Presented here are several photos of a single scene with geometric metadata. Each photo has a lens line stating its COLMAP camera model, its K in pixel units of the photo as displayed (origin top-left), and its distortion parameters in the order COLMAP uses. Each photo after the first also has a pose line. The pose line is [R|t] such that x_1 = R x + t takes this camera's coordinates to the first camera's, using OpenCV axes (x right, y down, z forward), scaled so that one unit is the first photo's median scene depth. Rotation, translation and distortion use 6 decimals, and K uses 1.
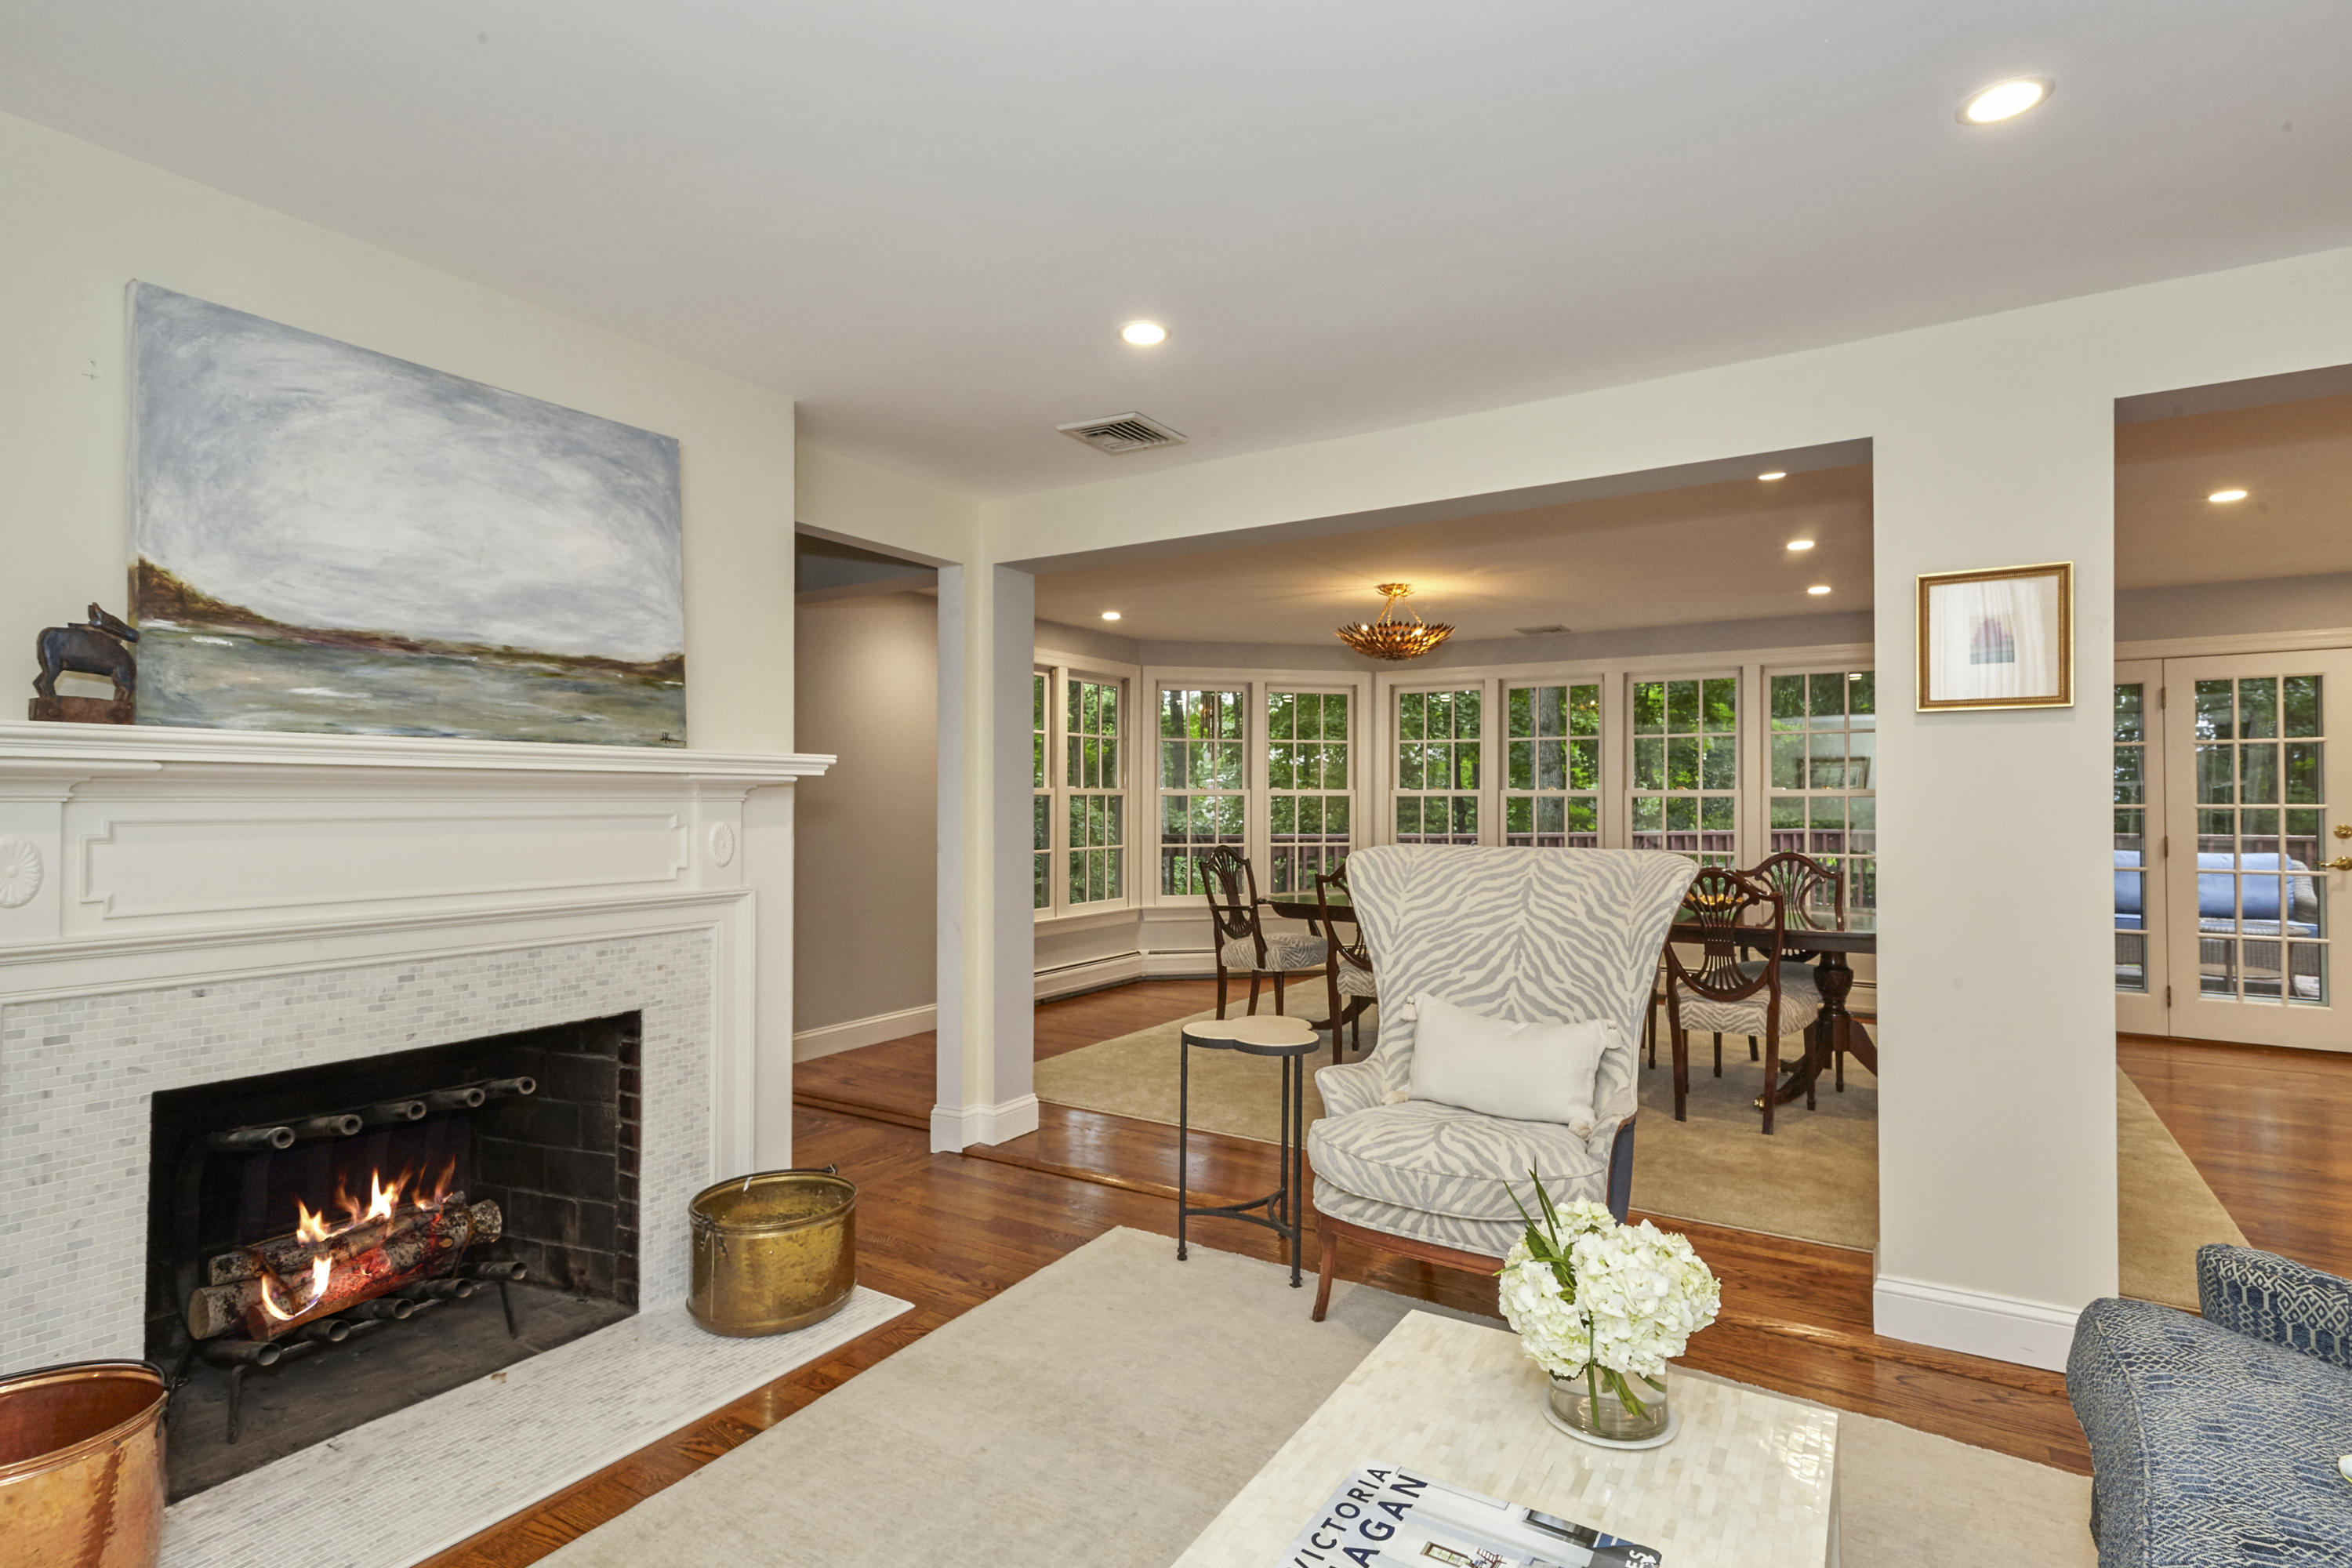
lens RADIAL K [[1139.1, 0, 1179.3], [0, 1139.1, 782.8], [0, 0, 1]] dist [0.010656, -0.001178]
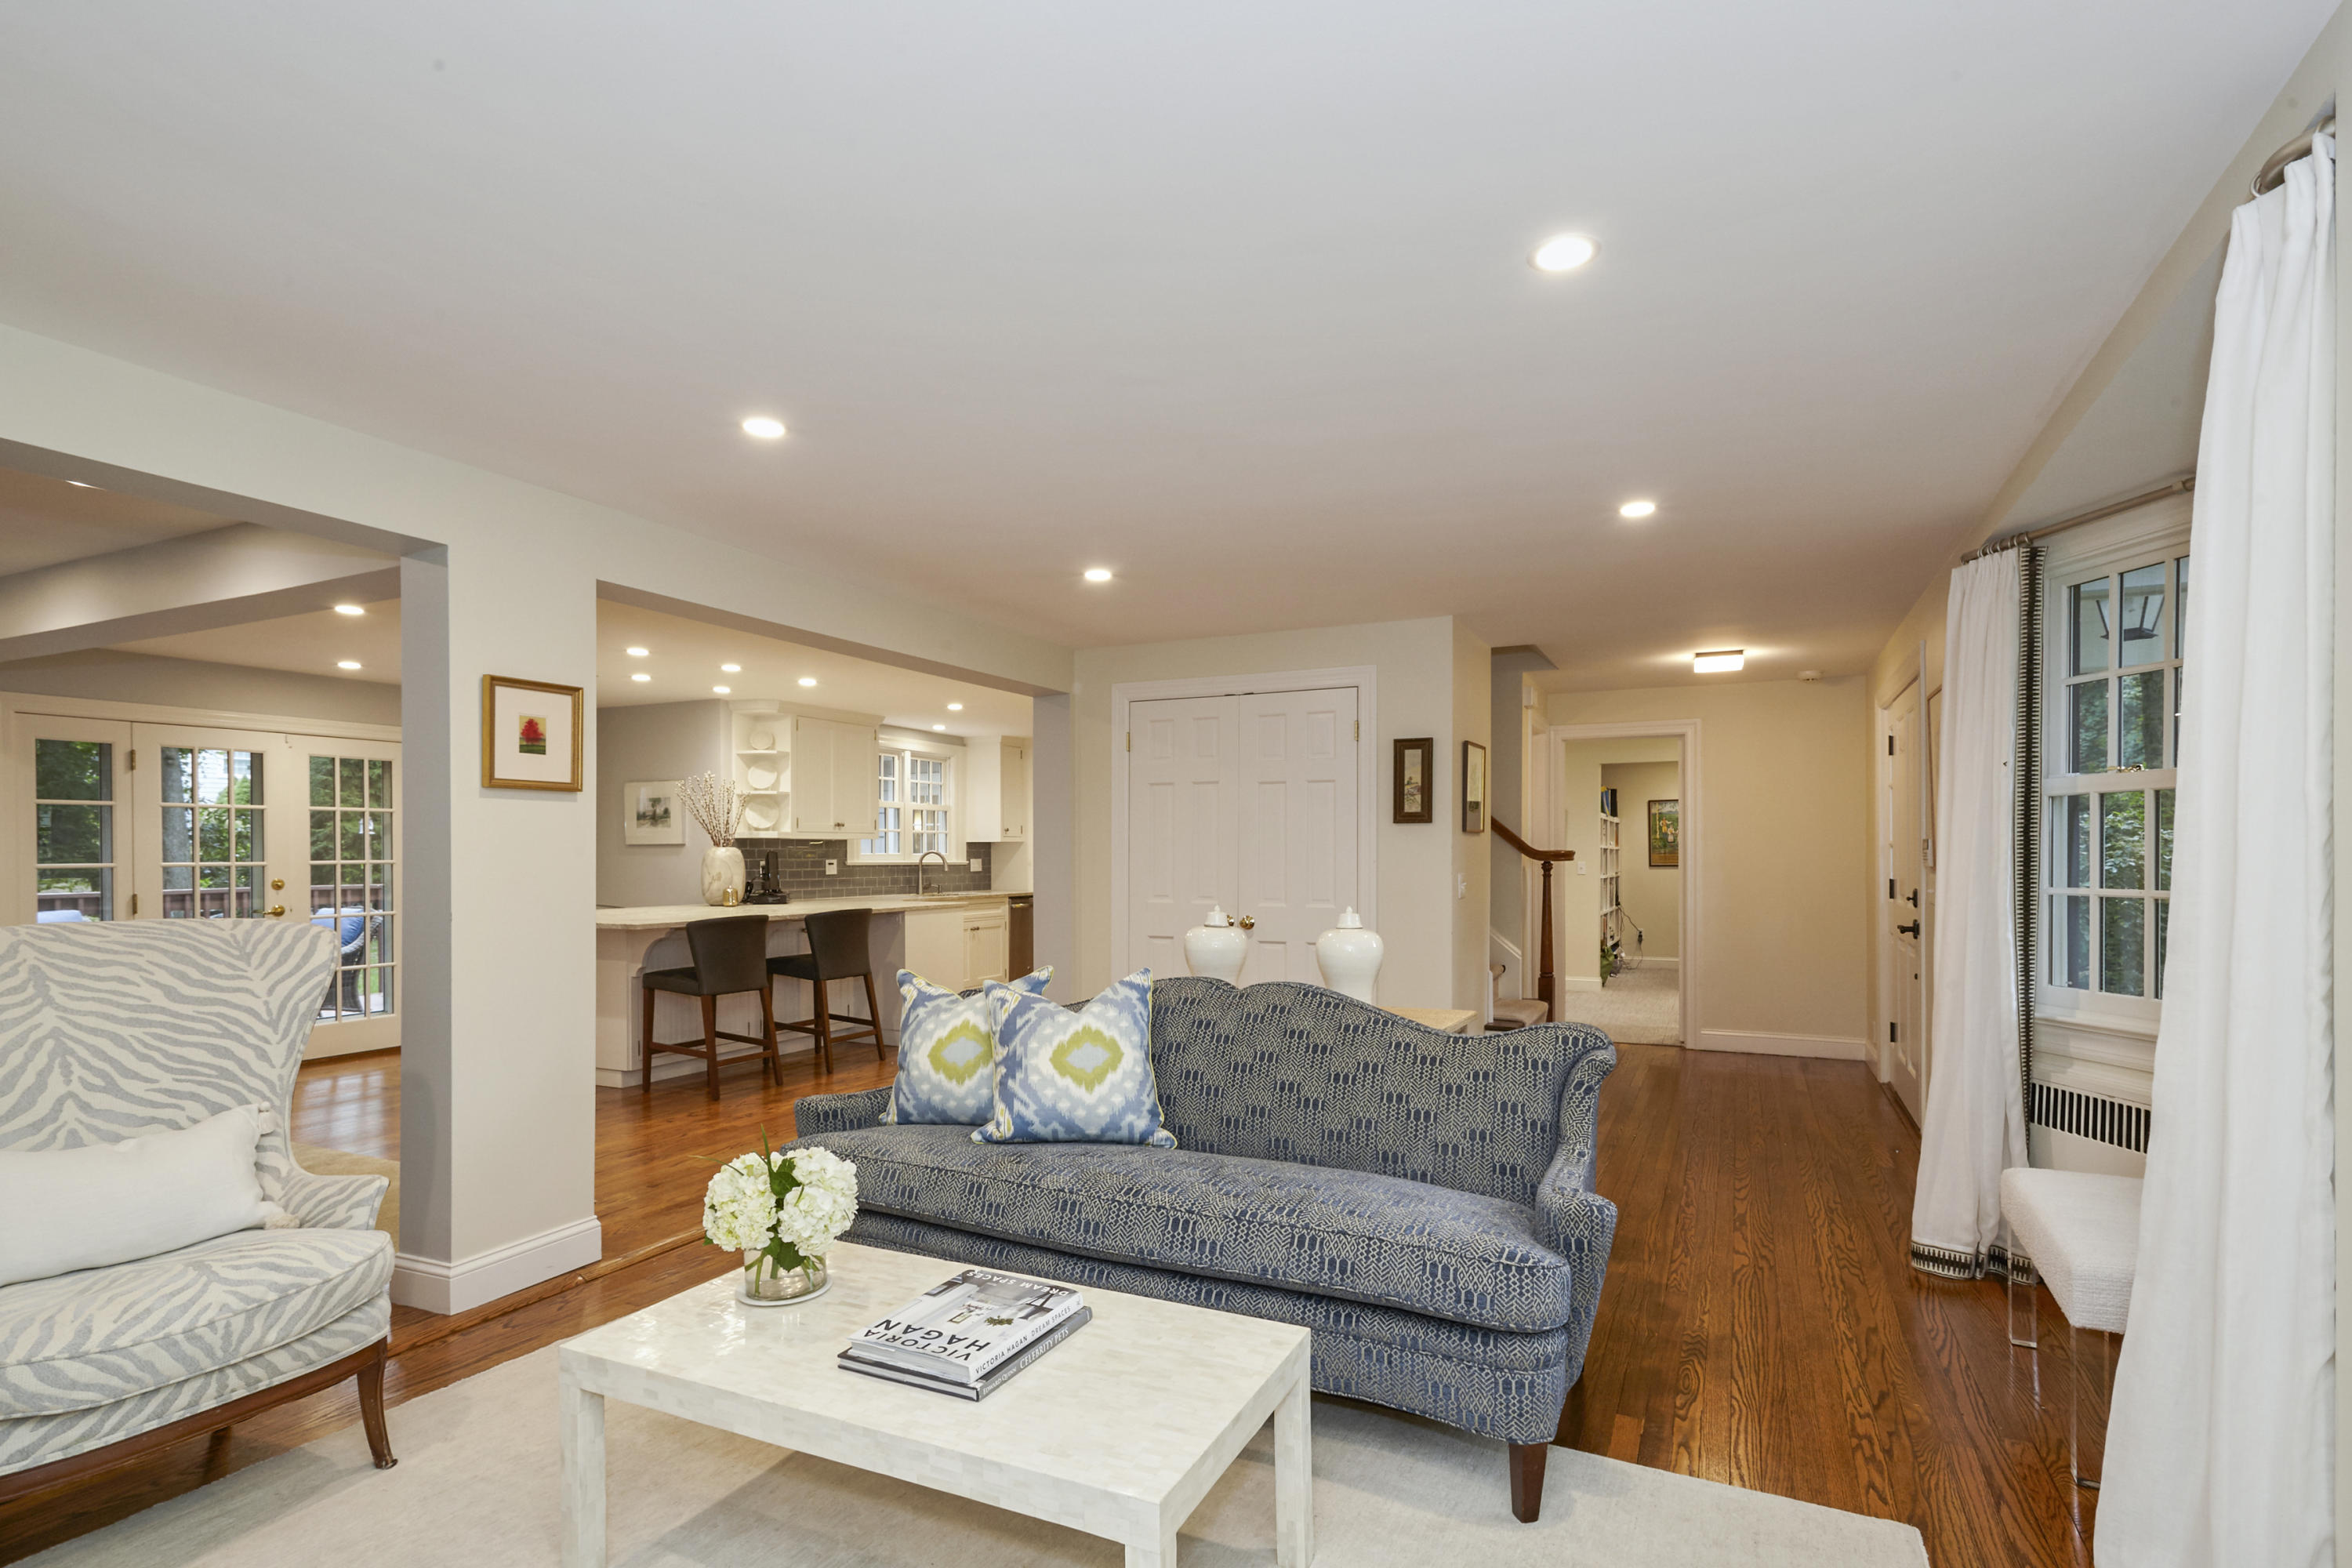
lens RADIAL K [[1139.1, 0, 1213.0], [0, 1139.1, 841.3], [0, 0, 1]] dist [0.010656, -0.001178]
pose [[-0.132177, 0.010914, 0.991166, -0.615425], [-0.010645, 0.999866, -0.012429, 0.003439], [-0.991169, -0.012193, -0.132043, 0.368308]]
